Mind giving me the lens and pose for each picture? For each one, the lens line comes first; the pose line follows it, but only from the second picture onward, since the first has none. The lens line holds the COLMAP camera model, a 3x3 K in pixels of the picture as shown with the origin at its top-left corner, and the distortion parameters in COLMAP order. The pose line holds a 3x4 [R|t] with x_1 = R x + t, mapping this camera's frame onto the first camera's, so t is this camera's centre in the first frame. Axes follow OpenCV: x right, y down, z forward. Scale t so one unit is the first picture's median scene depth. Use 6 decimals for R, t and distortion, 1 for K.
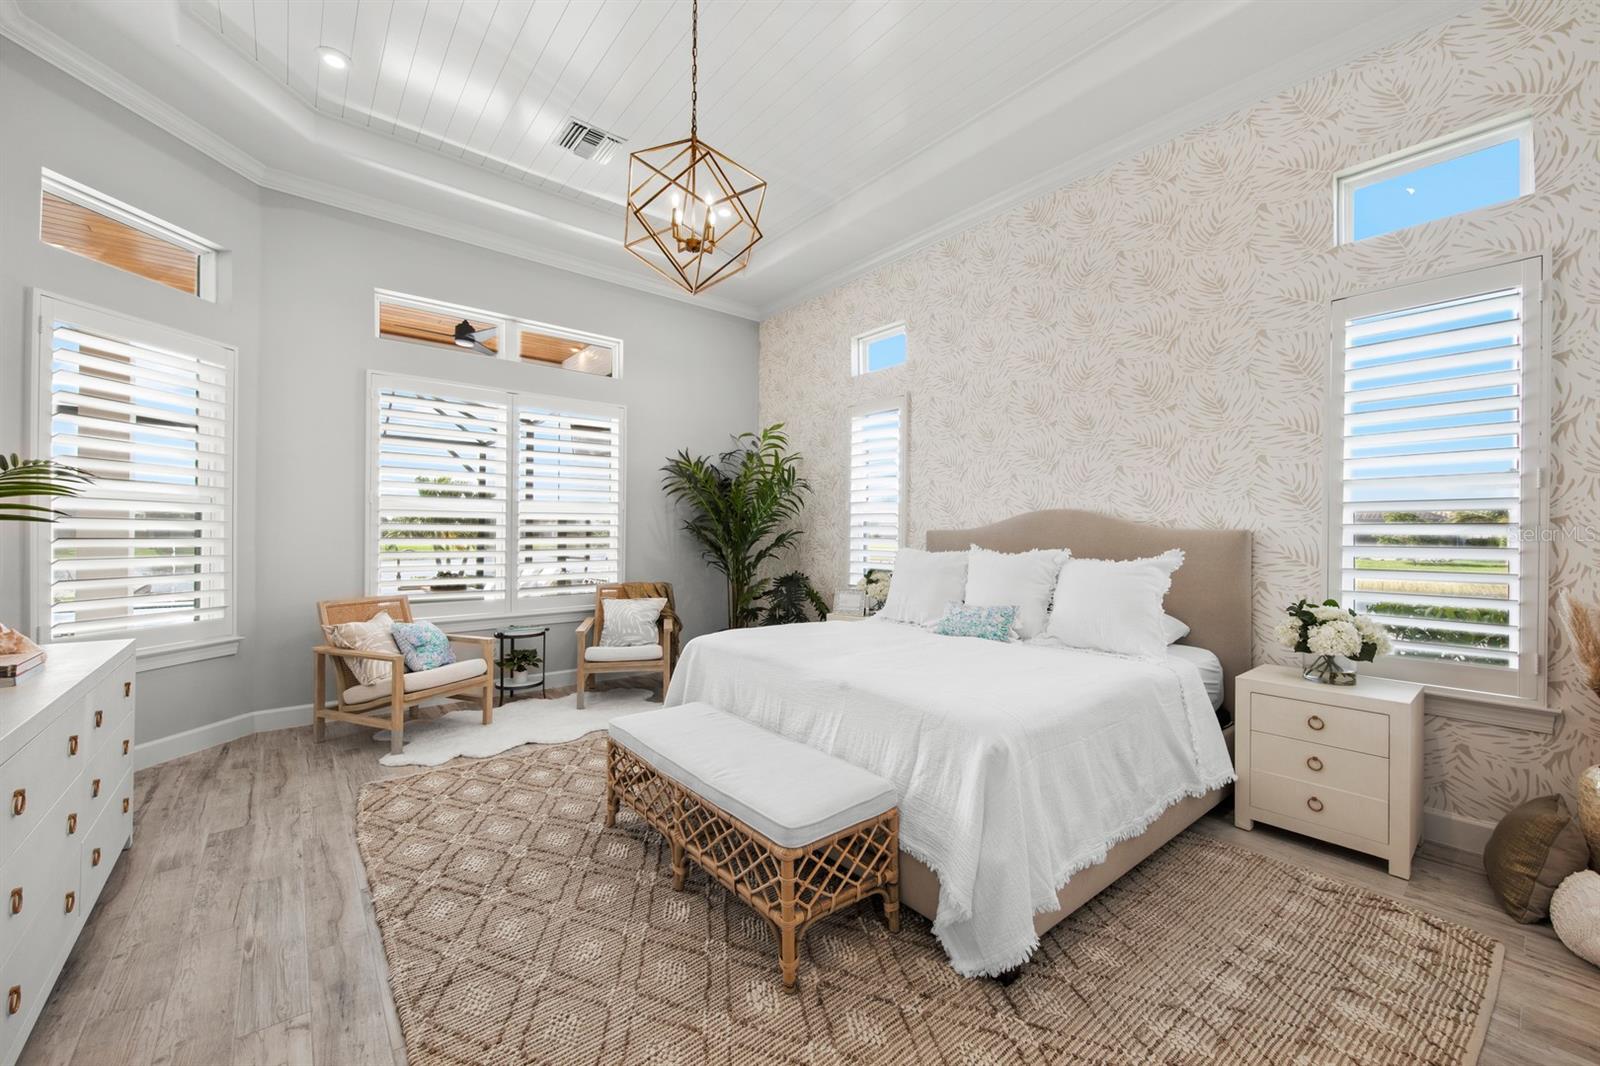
lens RADIAL K [[625.9, 0, 795.8], [0, 625.9, 532.7], [0, 0, 1]] dist [0.042797, -0.000022]
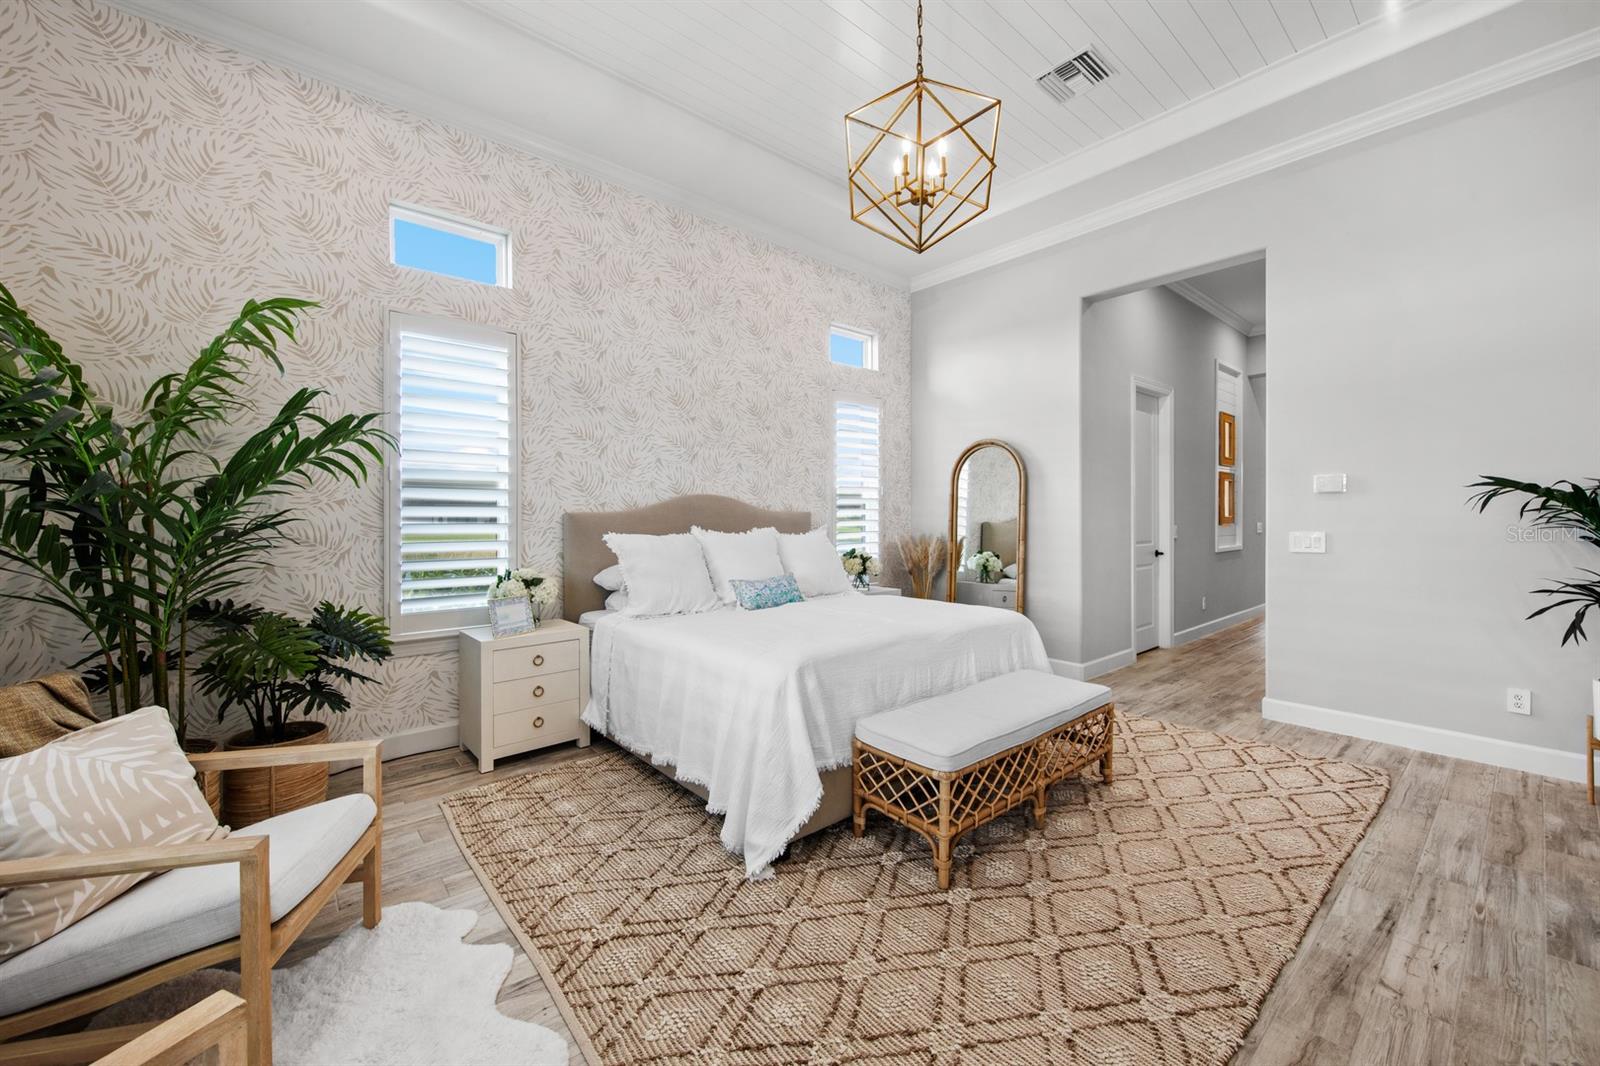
lens RADIAL K [[624.4, 0, 802.2], [0, 624.4, 535.4], [0, 0, 1]] dist [-0.000876, -0.000032]
pose [[-0.024792, -0.031430, 0.999198, -0.752860], [0.009803, 0.999450, 0.031681, 0.003612], [-0.999645, 0.010581, -0.024471, 0.863253]]
